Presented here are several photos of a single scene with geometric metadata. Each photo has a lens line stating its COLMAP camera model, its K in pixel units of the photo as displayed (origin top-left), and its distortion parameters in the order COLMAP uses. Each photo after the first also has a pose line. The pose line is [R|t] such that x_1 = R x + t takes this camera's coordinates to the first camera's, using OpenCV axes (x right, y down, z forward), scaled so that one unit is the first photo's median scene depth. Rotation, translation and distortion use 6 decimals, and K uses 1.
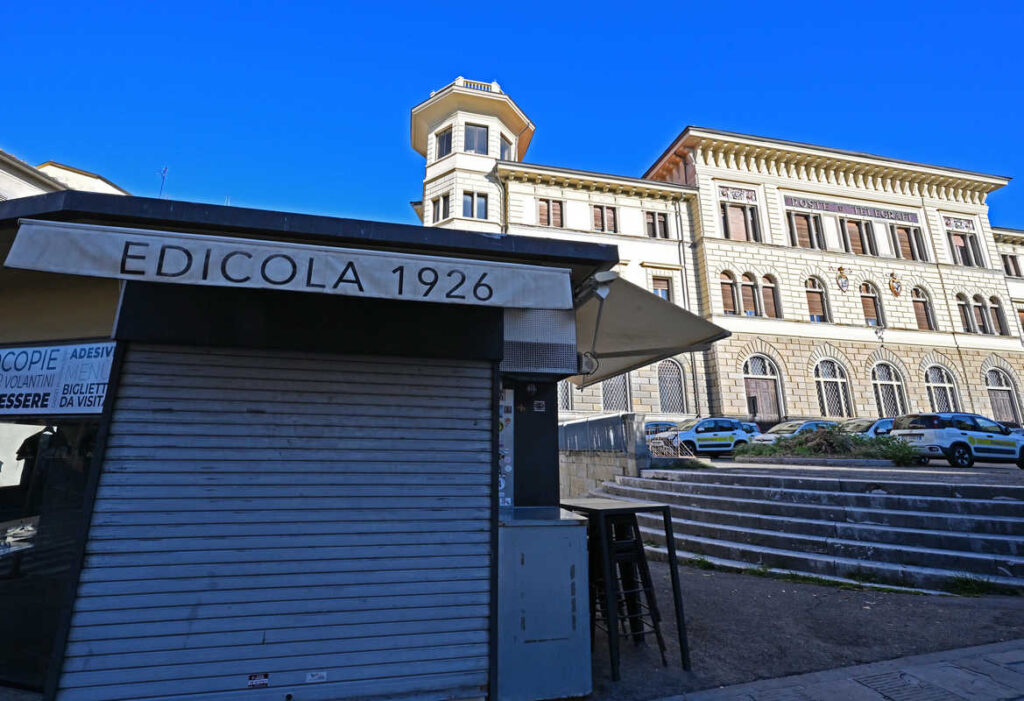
lens RADIAL K [[483.0, 0, 512.0], [0, 483.0, 350.5], [0, 0, 1]] dist [-0.000953, -0.000134]
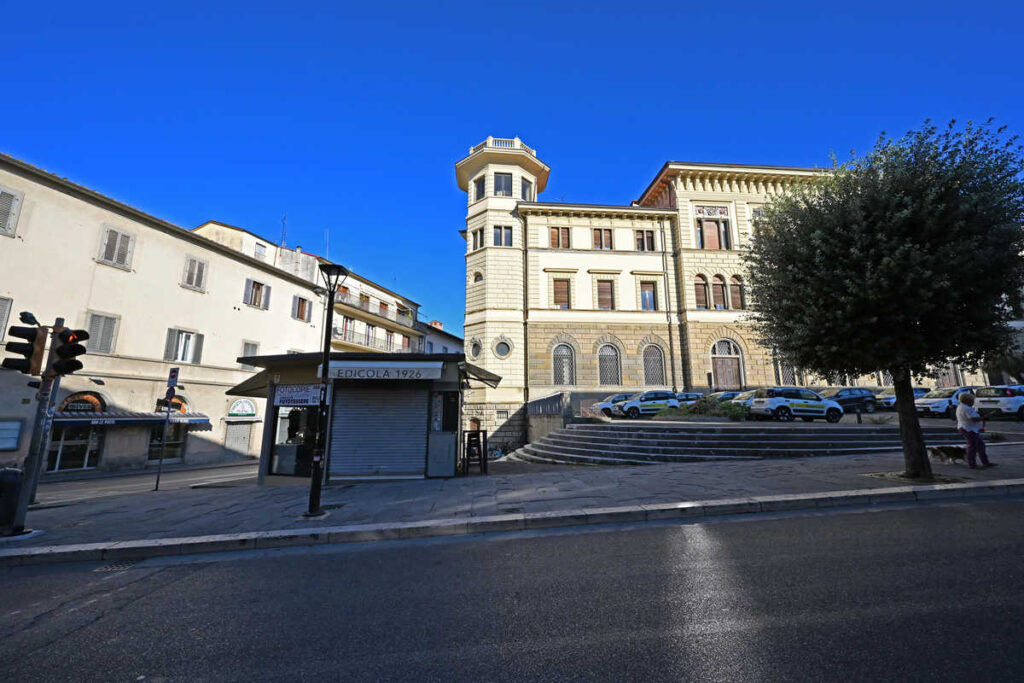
lens RADIAL K [[395.5, 0, 513.1], [0, 395.5, 348.7], [0, 0, 1]] dist [0.000383, 0.000005]
pose [[0.994526, -0.028657, -0.100481, 0.050486], [0.032349, 0.998853, 0.035306, -0.020459], [0.099354, -0.038363, 0.994312, -0.104981]]
